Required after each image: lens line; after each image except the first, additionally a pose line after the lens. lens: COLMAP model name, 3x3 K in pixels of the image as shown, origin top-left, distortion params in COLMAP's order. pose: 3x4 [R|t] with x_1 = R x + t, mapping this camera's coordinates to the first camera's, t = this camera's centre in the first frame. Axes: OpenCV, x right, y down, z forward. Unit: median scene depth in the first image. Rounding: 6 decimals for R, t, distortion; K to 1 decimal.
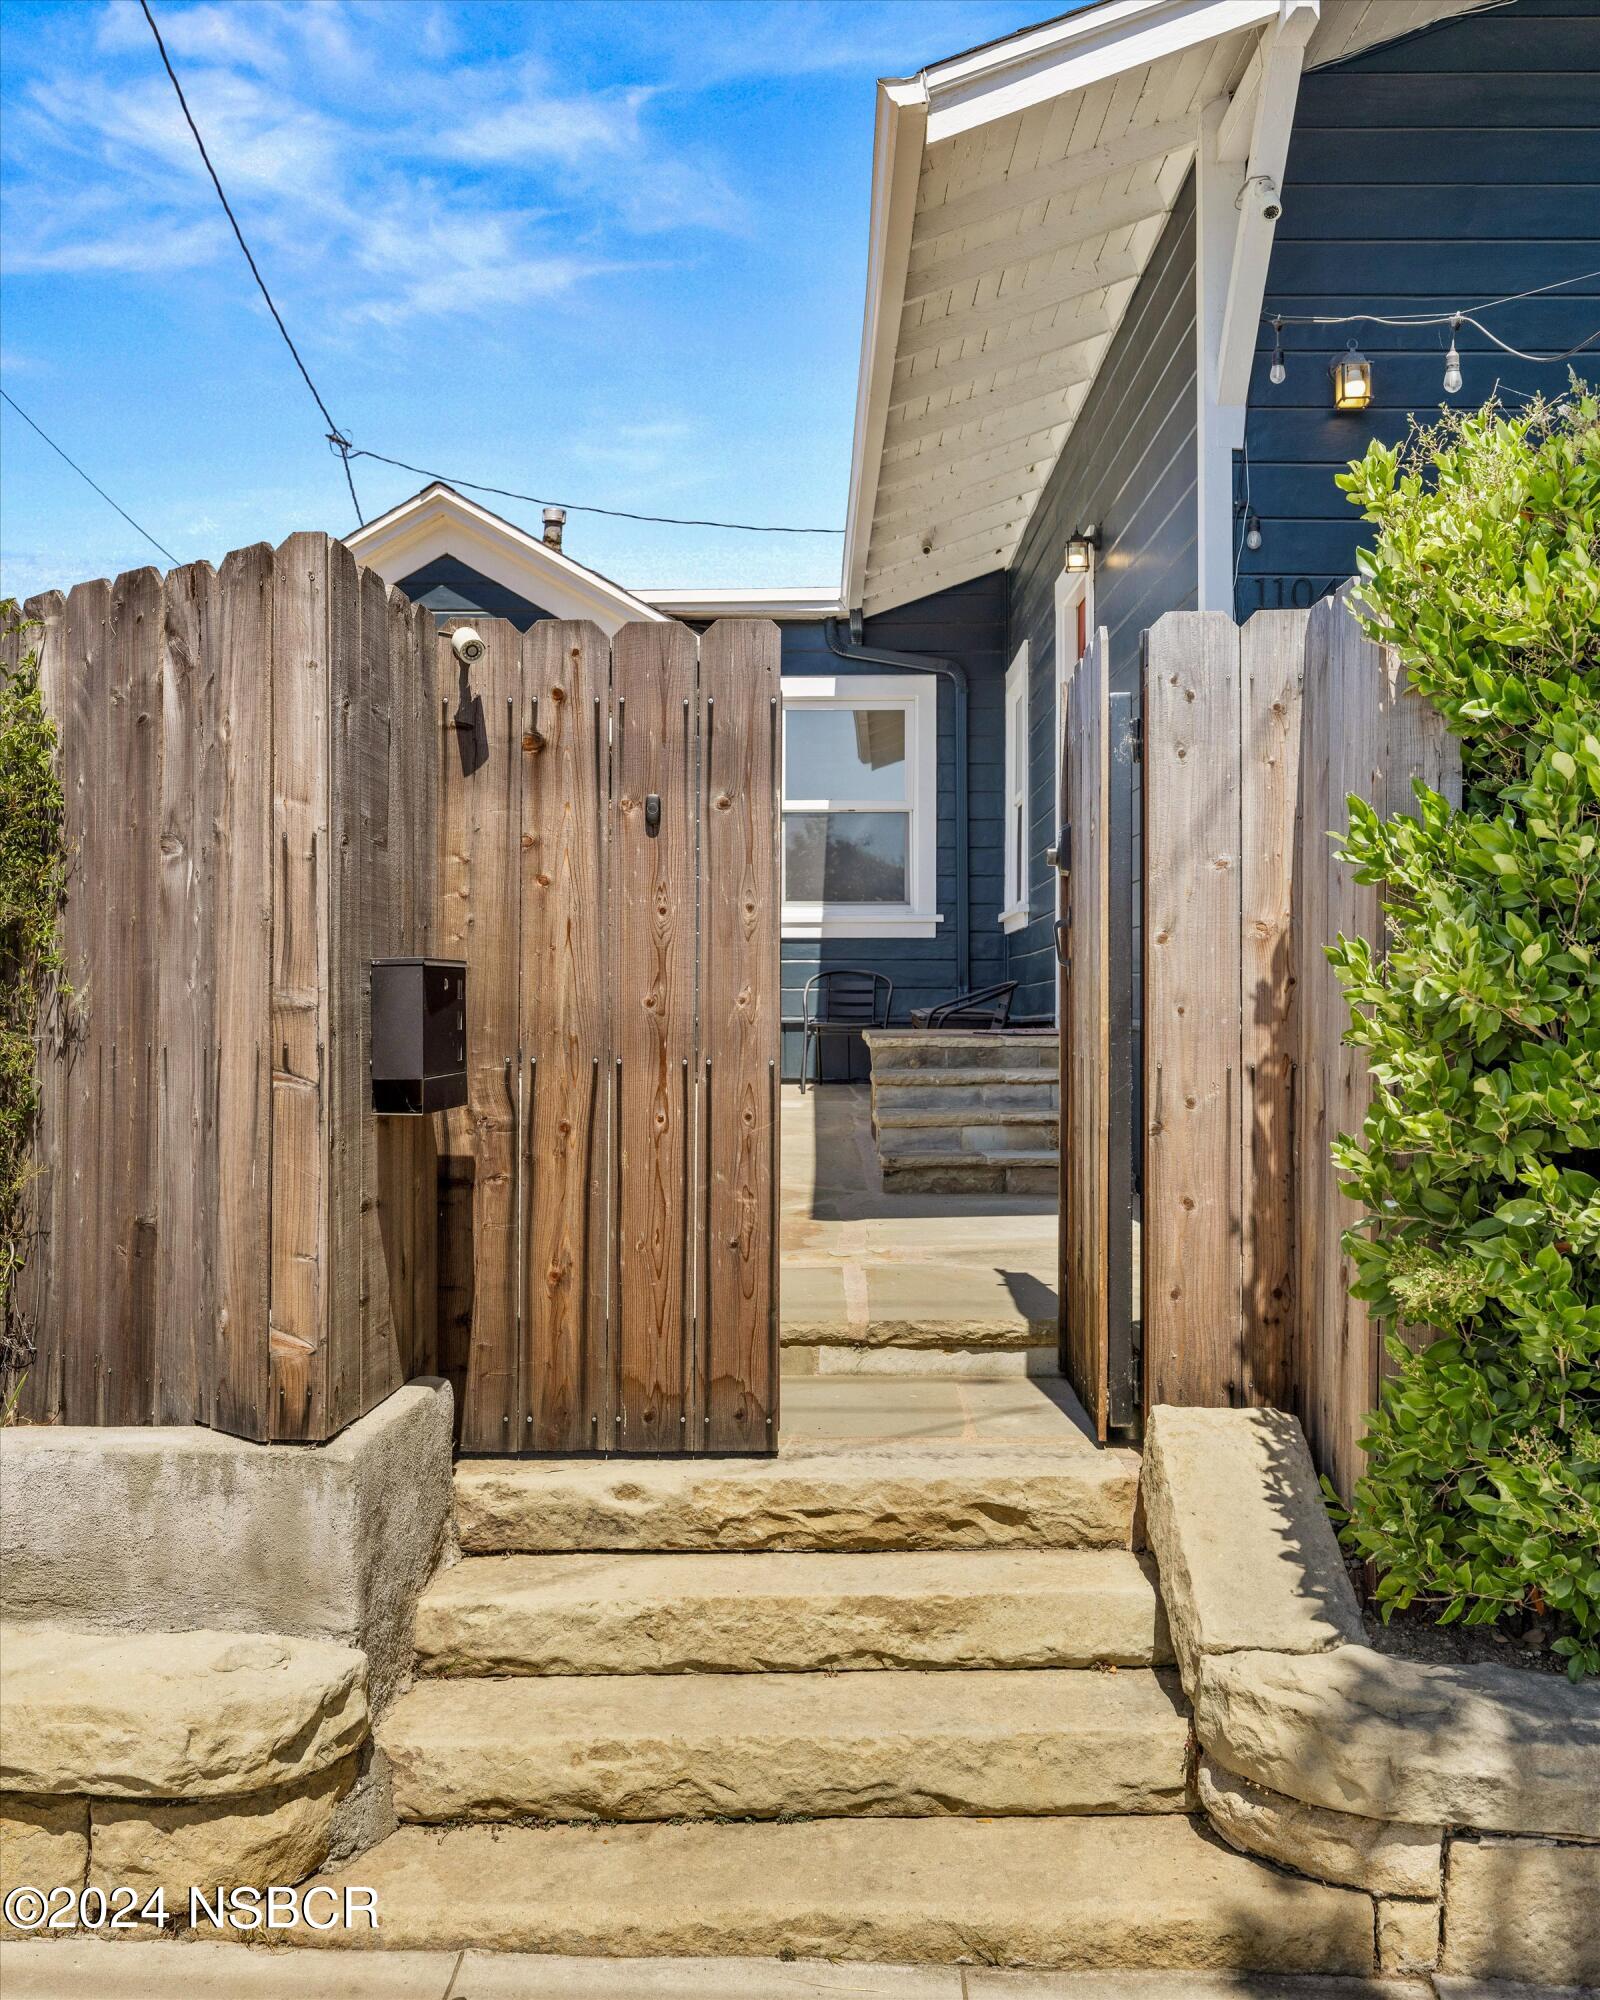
lens RADIAL K [[1869.4, 0, 816.1], [0, 1869.4, 1003.3], [0, 0, 1]] dist [0.025294, 0.000000]
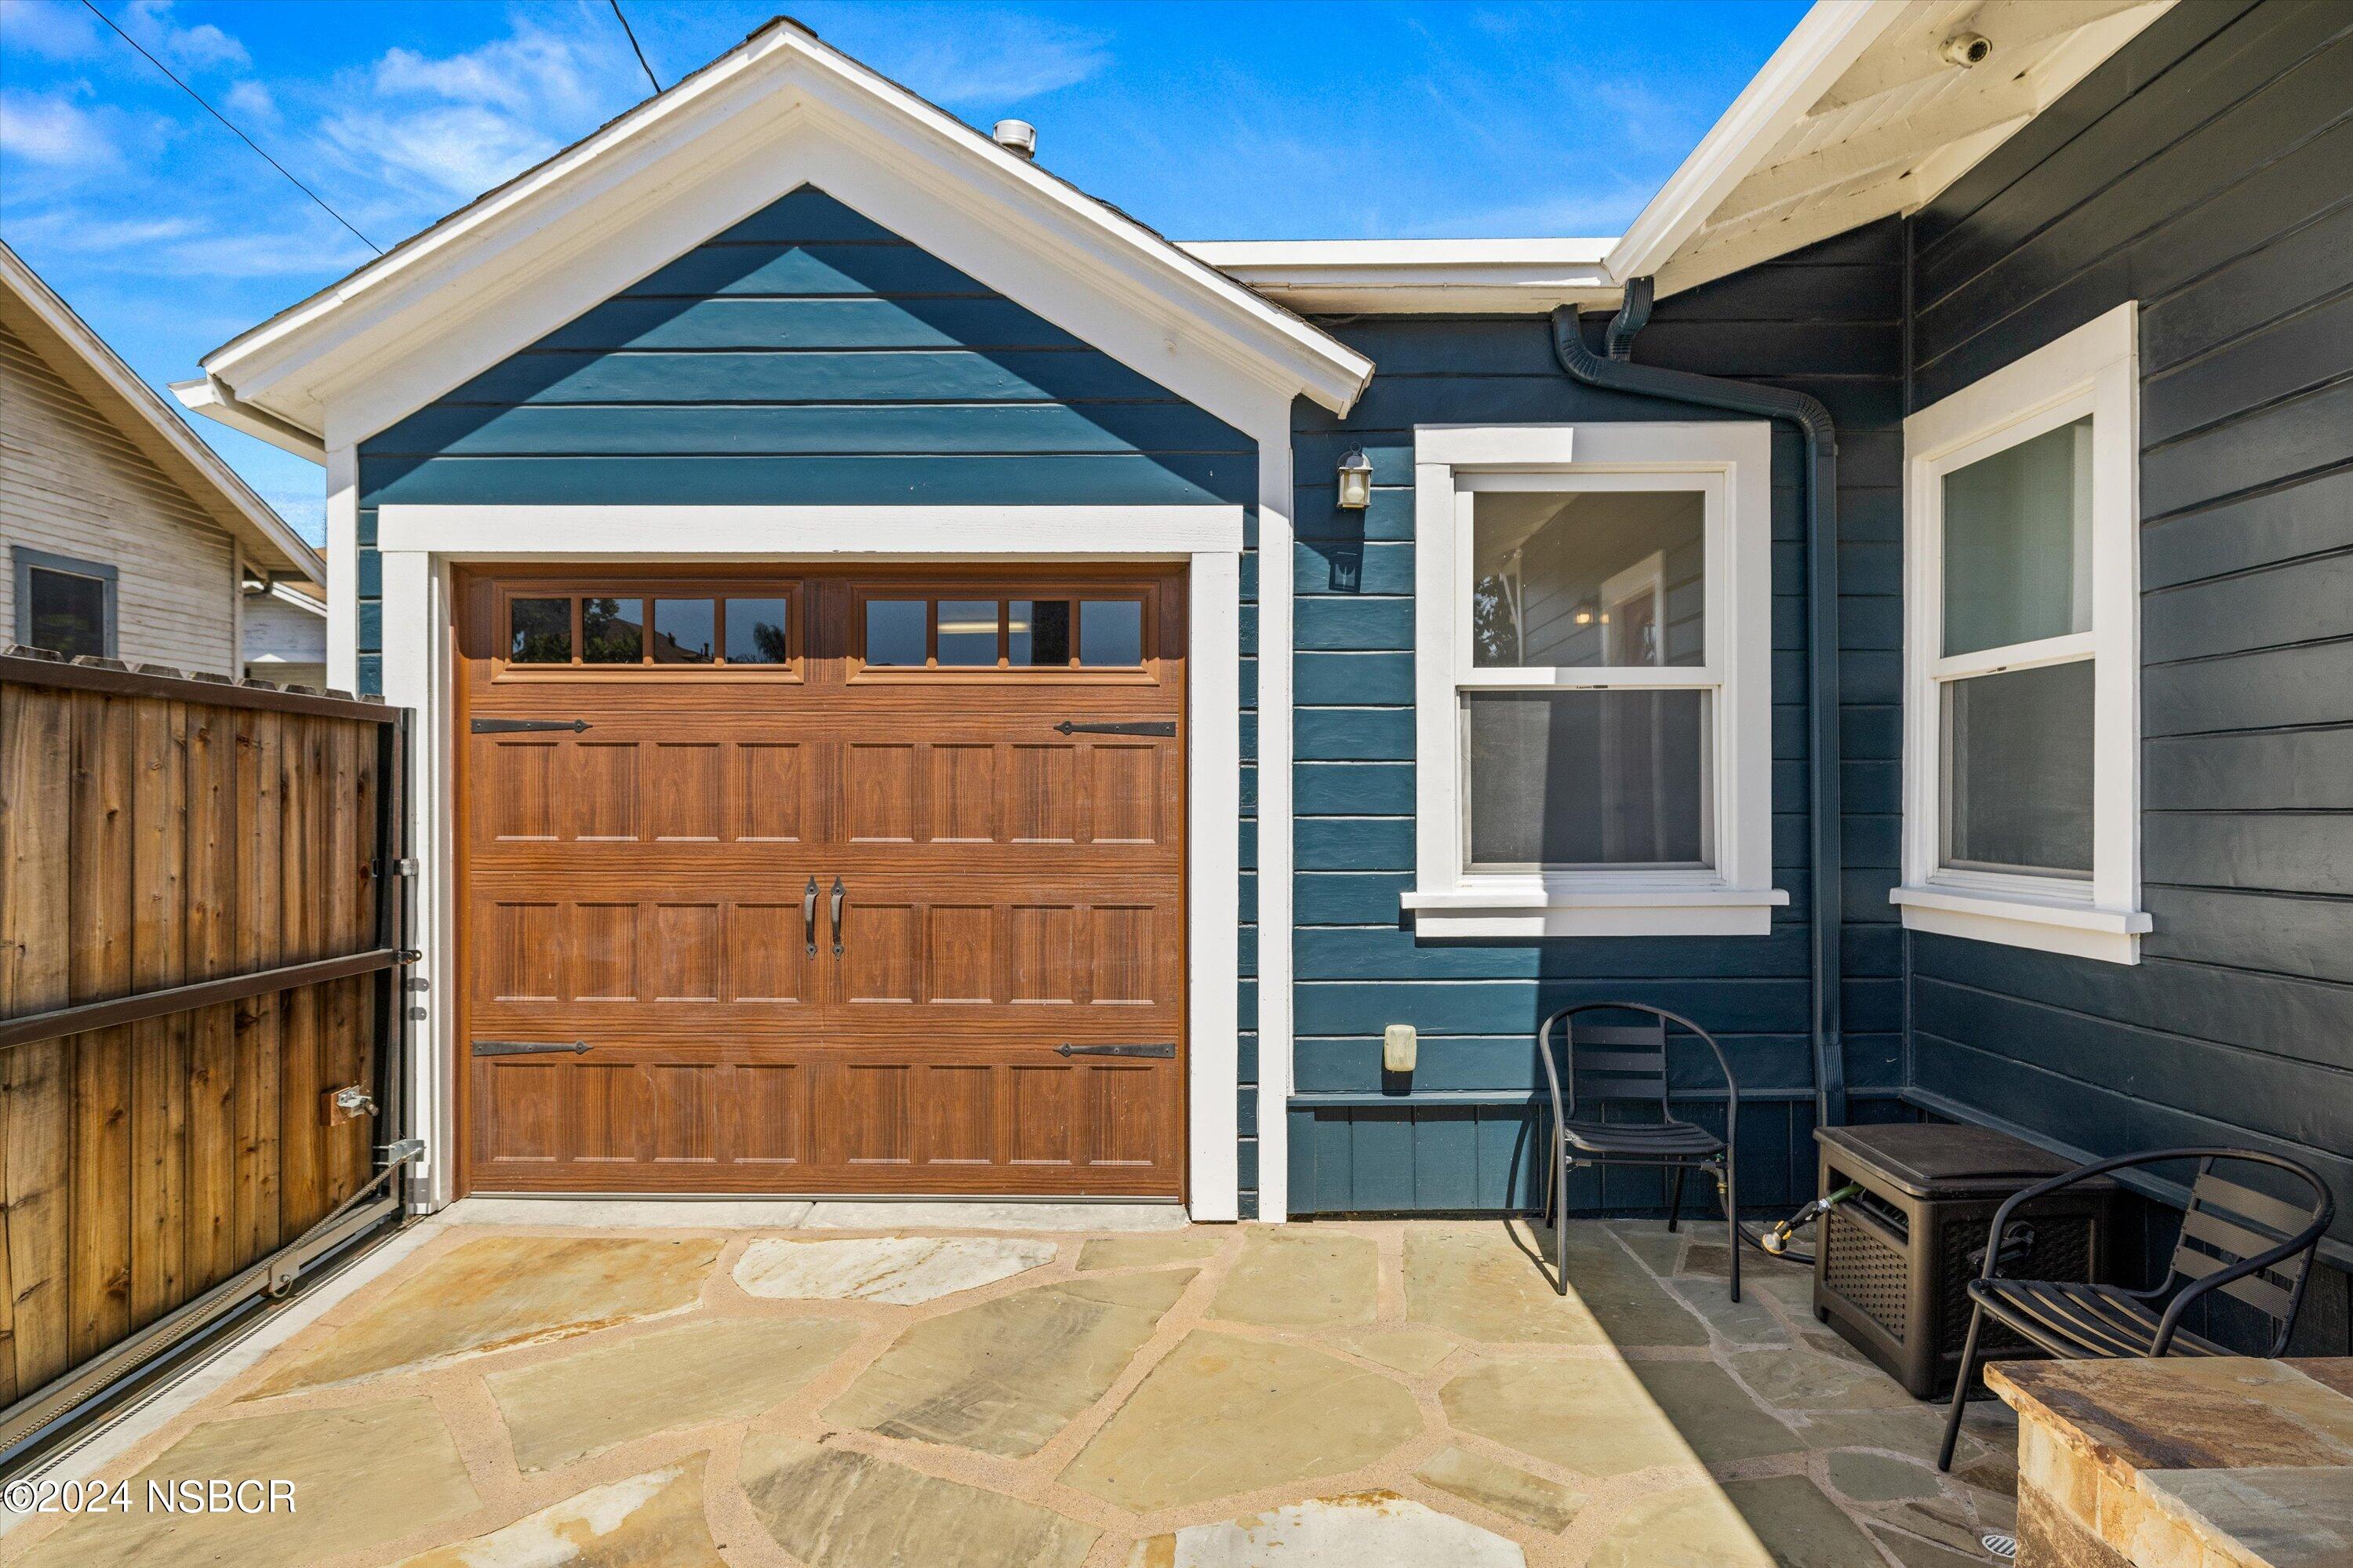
lens RADIAL K [[1428.6, 0, 1199.8], [0, 1428.6, 806.6], [0, 0, 1]] dist [-0.003209, -0.002249]
pose [[0.999718, -0.005923, 0.023008, -0.100633], [0.005853, 0.999978, 0.003132, -0.072410], [-0.023026, -0.002997, 0.999730, 0.612554]]
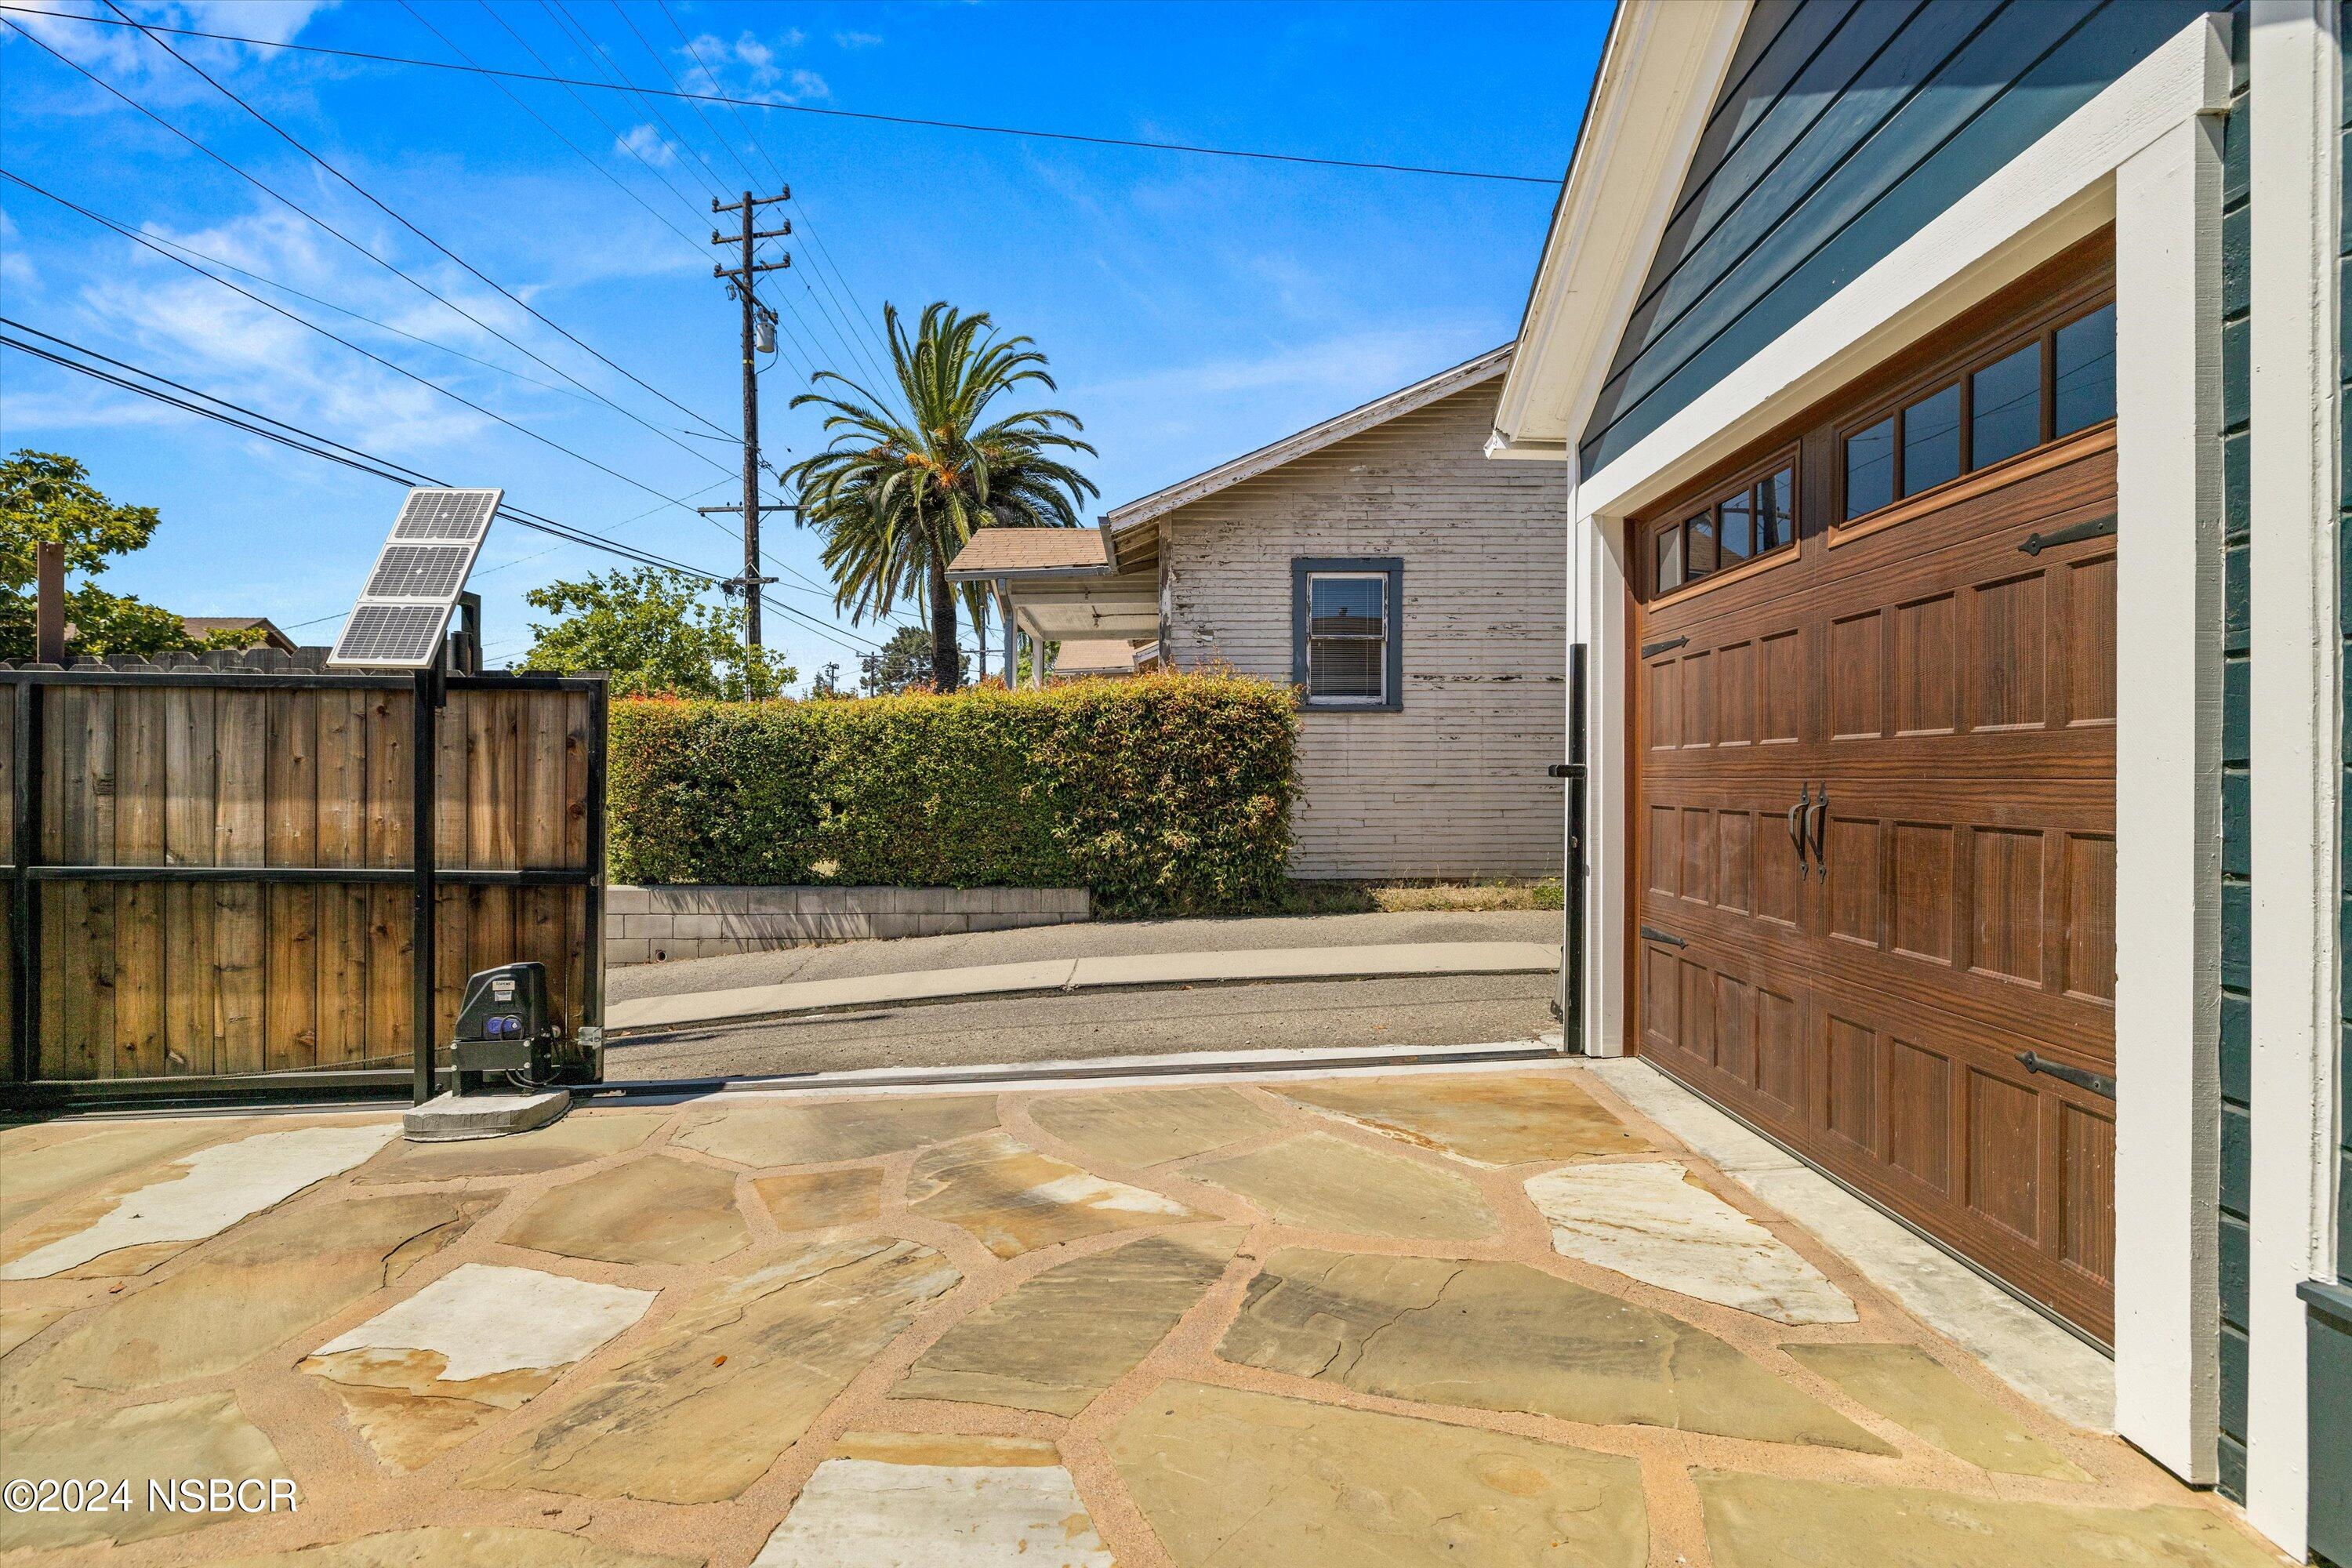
lens RADIAL K [[1112.2, 0, 1184.6], [0, 1112.2, 781.4], [0, 0, 1]] dist [-0.021990, 0.001090]
pose [[0.025196, -0.002194, -0.999680, 0.058950], [-0.011150, 0.999935, -0.002475, -0.050064], [0.999620, 0.011208, 0.025170, 0.860196]]
